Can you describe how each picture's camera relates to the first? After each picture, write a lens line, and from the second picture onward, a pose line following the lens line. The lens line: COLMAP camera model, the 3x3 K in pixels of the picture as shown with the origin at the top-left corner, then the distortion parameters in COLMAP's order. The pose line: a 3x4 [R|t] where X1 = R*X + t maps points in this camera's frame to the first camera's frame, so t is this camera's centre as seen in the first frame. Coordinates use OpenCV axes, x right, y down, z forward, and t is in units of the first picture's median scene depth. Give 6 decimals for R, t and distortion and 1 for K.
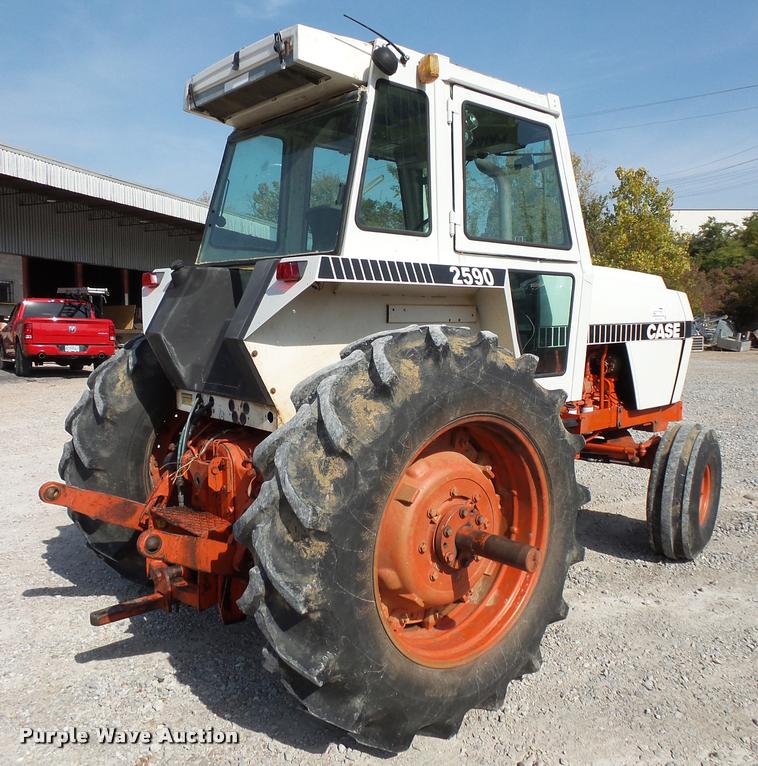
lens RADIAL K [[701.1, 0, 445.8], [0, 701.1, 384.2], [0, 0, 1]] dist [0.013197, -0.001856]
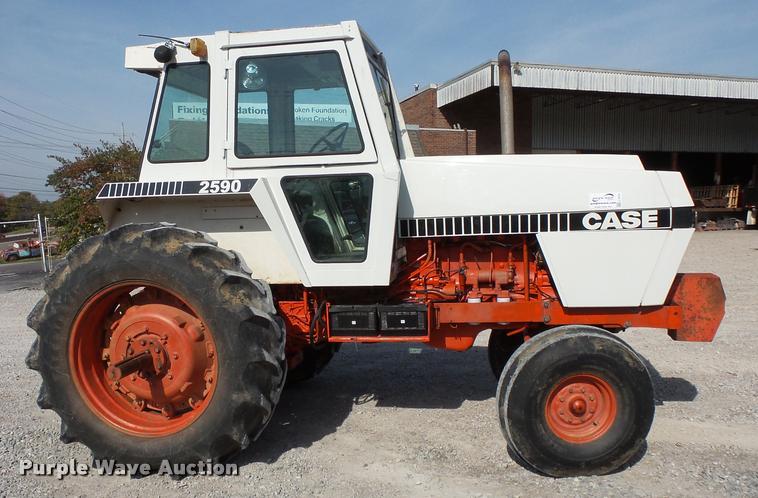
lens RADIAL K [[669.8, 0, 383.4], [0, 669.8, 278.9], [0, 0, 1]] dist [0.014598, 0.005350]
pose [[0.594402, 0.070477, -0.801074, 1.110091], [-0.047705, 0.997488, 0.052360, -0.046106], [0.802752, 0.007092, 0.596271, 0.384294]]
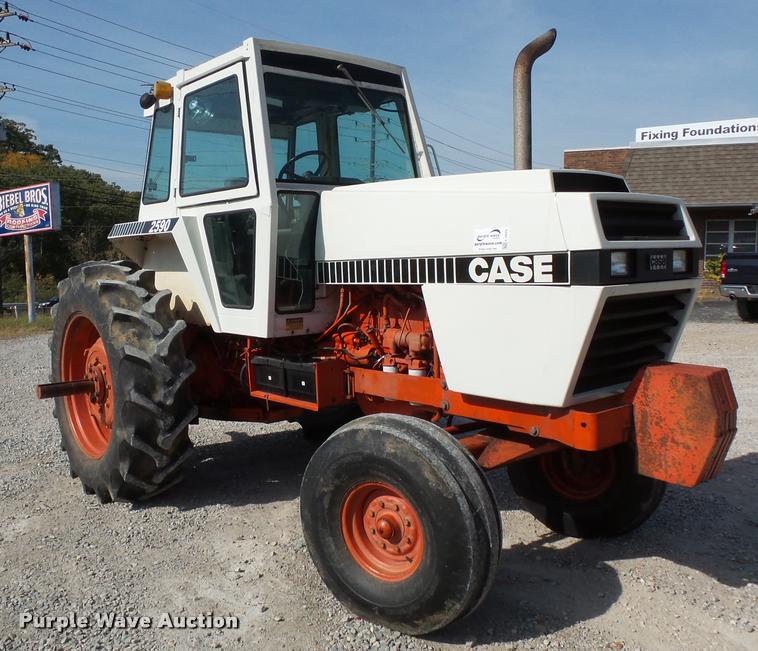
lens RADIAL K [[750.9, 0, 361.0], [0, 750.9, 324.3], [0, 0, 1]] dist [0.003652, 0.018027]
pose [[-0.089906, 0.086636, -0.992175, 1.280662], [-0.078746, 0.992472, 0.093797, -0.109827], [0.992832, 0.086563, -0.082407, 1.294621]]
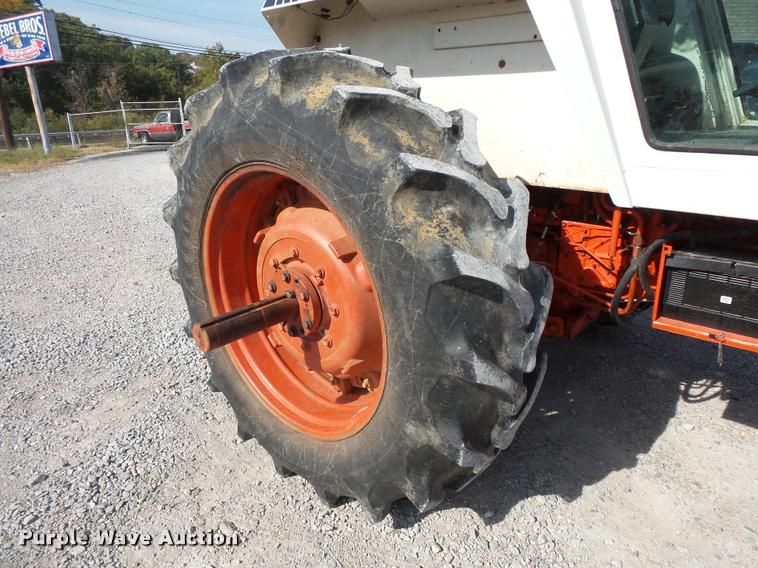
lens RADIAL K [[529.5, 0, 379.0], [0, 529.5, 284.0], [0, 0, 1]] dist [-0.001592, -0.004883]
pose [[0.060884, 0.336573, -0.939687, 0.475276], [-0.074261, 0.940352, 0.332000, -0.027377], [0.995379, 0.049569, 0.082246, 0.764605]]
